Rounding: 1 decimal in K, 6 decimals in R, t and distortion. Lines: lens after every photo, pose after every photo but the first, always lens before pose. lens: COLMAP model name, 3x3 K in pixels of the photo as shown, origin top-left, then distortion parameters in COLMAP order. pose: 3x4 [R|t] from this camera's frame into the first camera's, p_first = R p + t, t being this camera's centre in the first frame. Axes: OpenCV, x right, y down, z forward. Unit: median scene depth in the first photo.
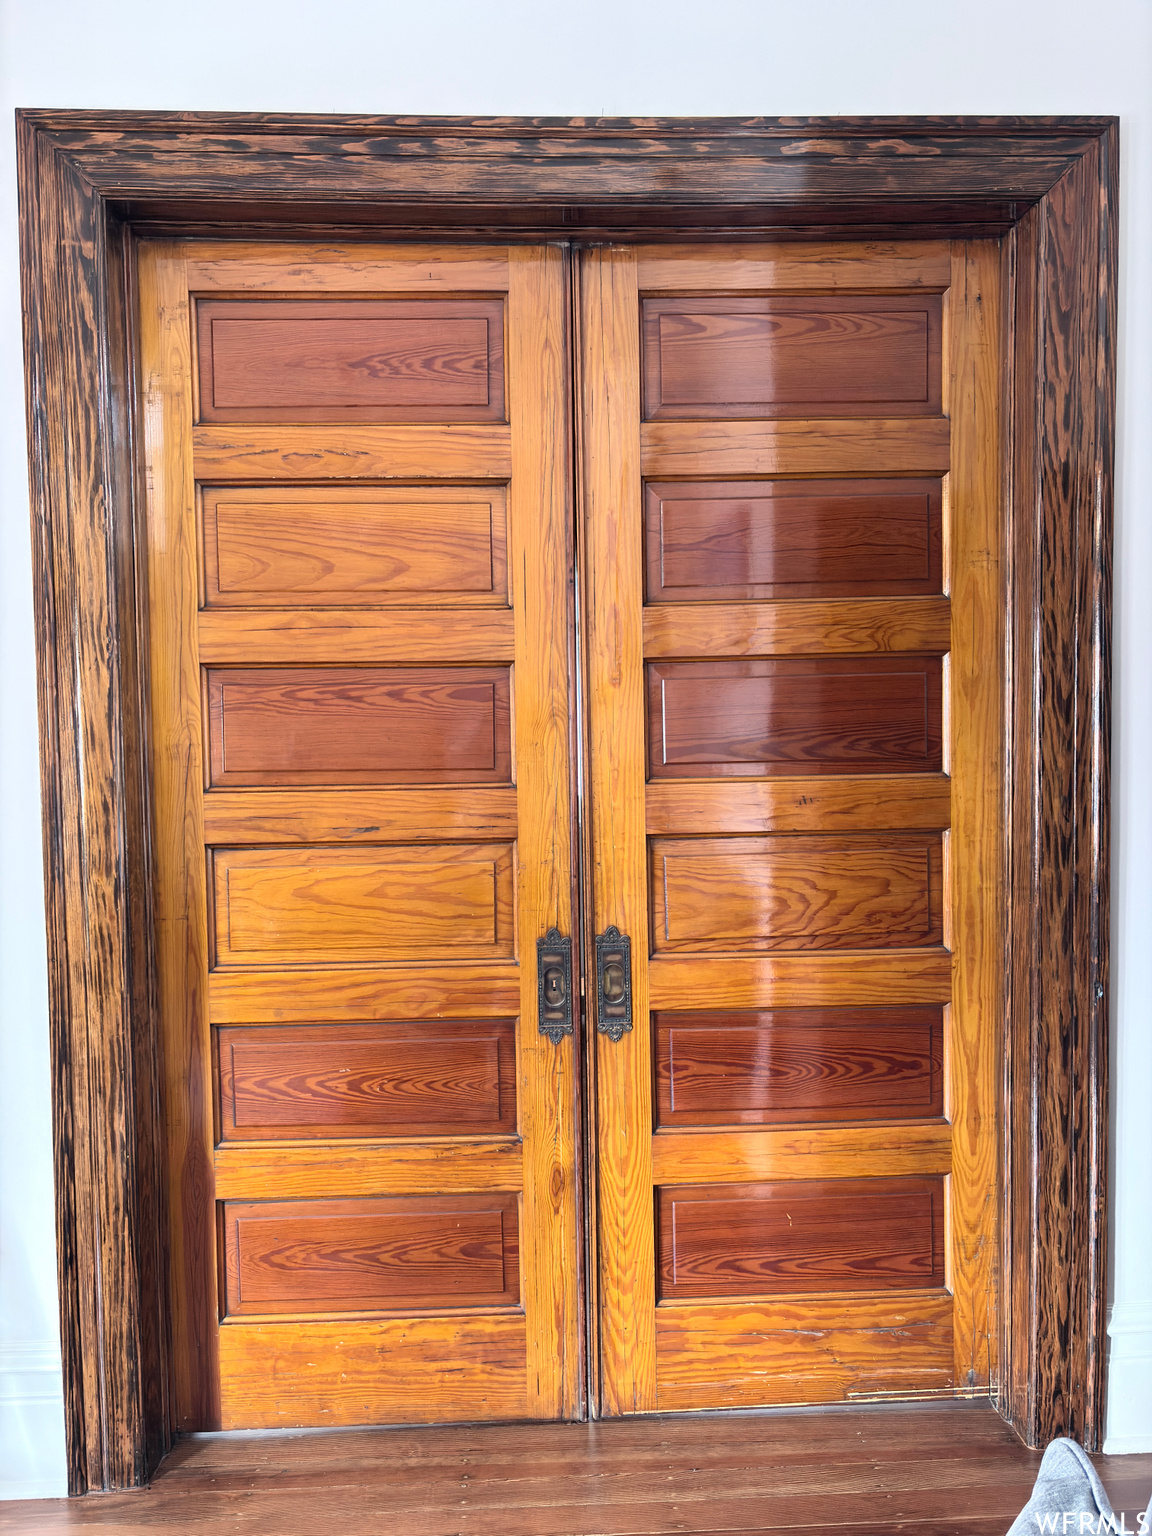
lens RADIAL K [[1159.7, 0, 576.0], [0, 1159.7, 768.0], [0, 0, 1]] dist [0.033629, -0.061991]
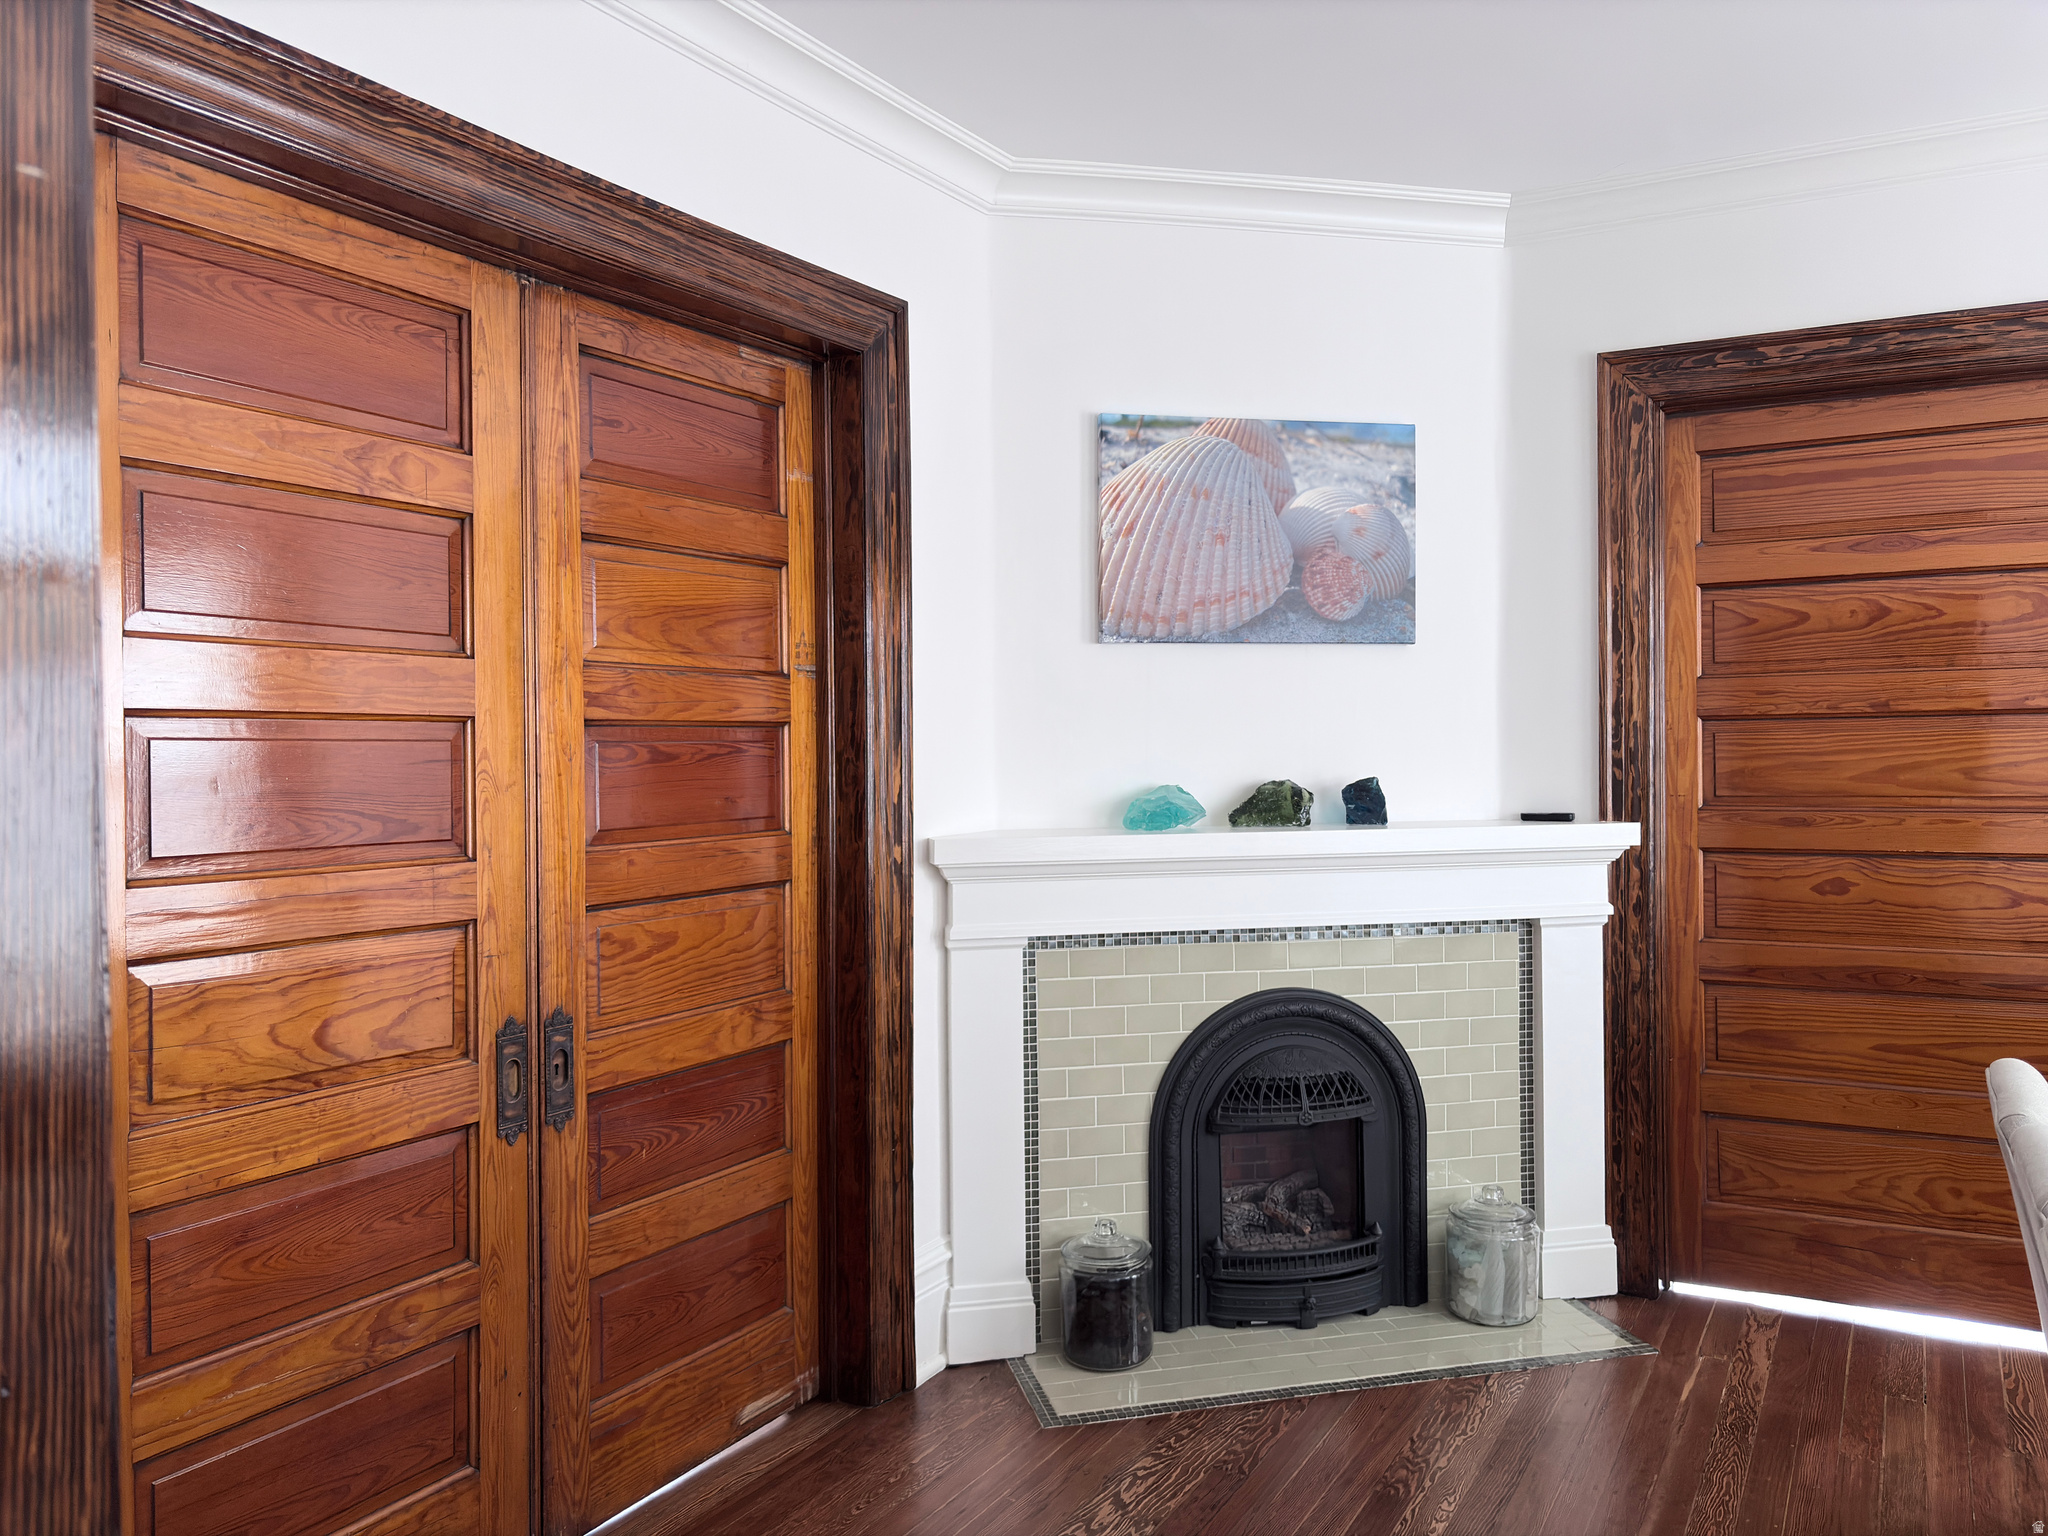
lens RADIAL K [[1546.3, 0, 1024.0], [0, 1546.3, 768.0], [0, 0, 1]] dist [0.033629, -0.061991]
pose [[0.519195, 0.005663, 0.854637, -0.849864], [0.037643, 0.998856, -0.029487, -0.003454], [-0.853826, 0.047481, 0.518388, 0.029571]]
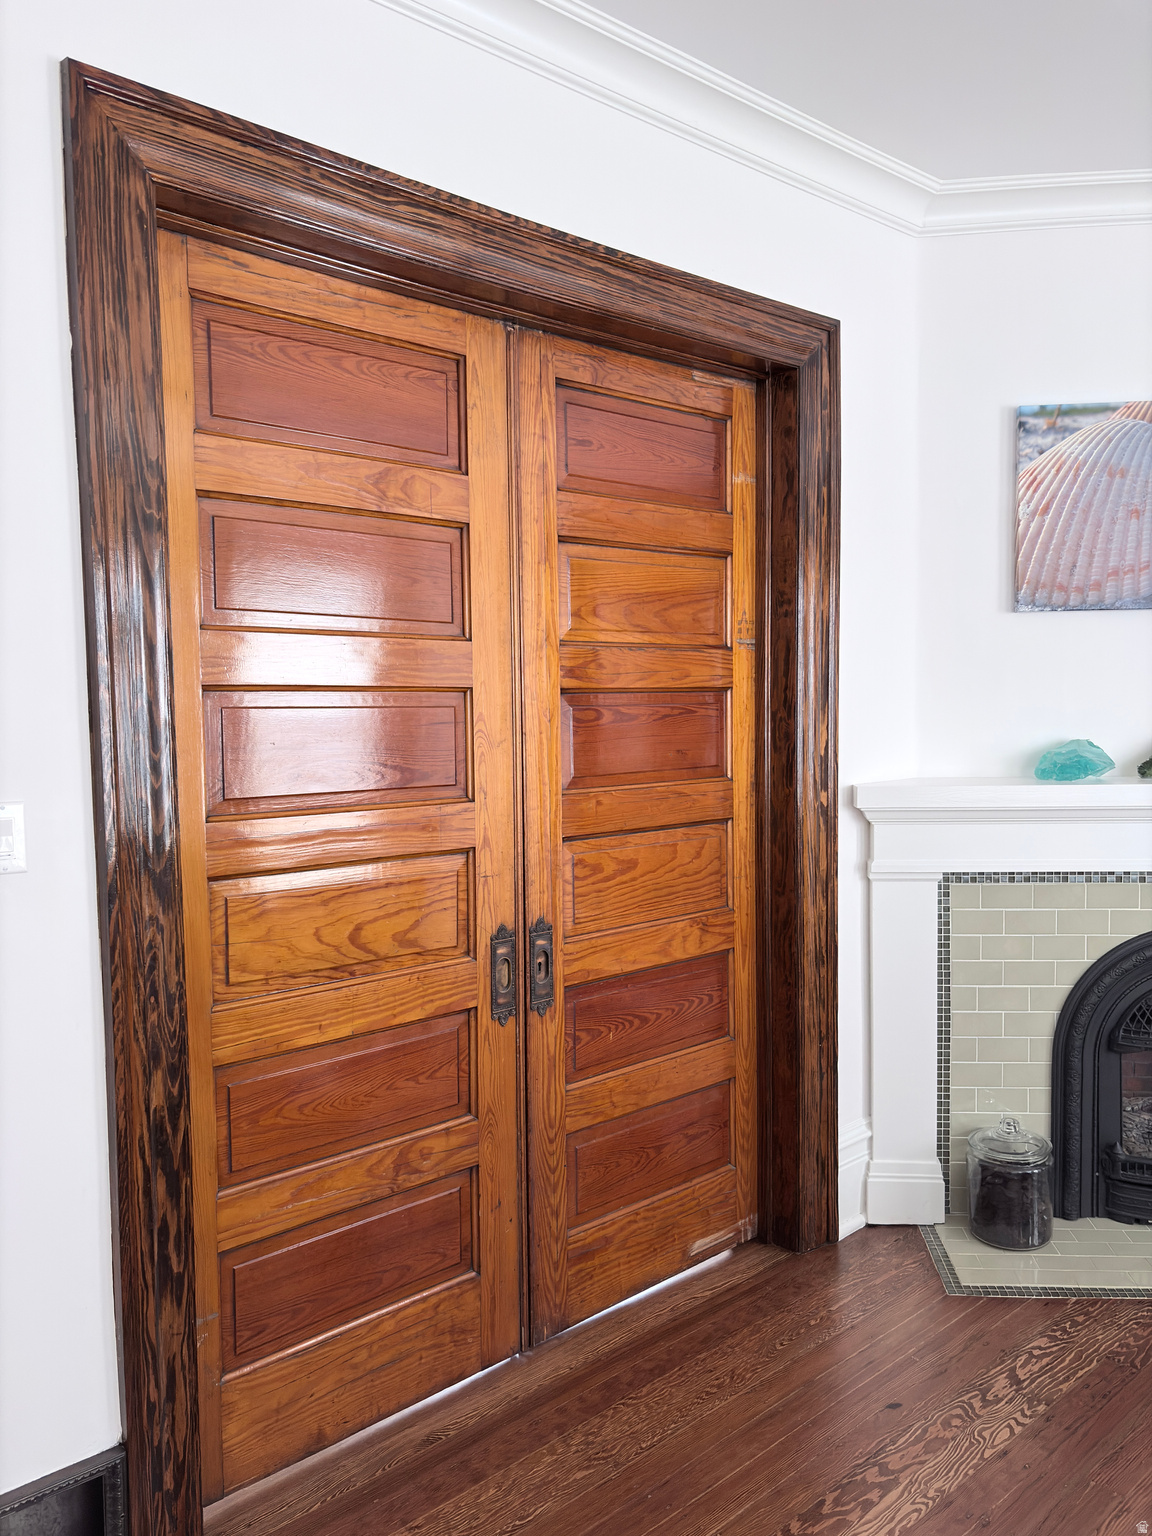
lens RADIAL K [[1159.7, 0, 576.0], [0, 1159.7, 768.0], [0, 0, 1]] dist [0.033629, -0.061991]
pose [[0.761611, -0.025659, 0.647526, -0.698685], [0.026726, 0.999609, 0.008176, -0.022186], [-0.647483, 0.011079, 0.761999, 0.091824]]
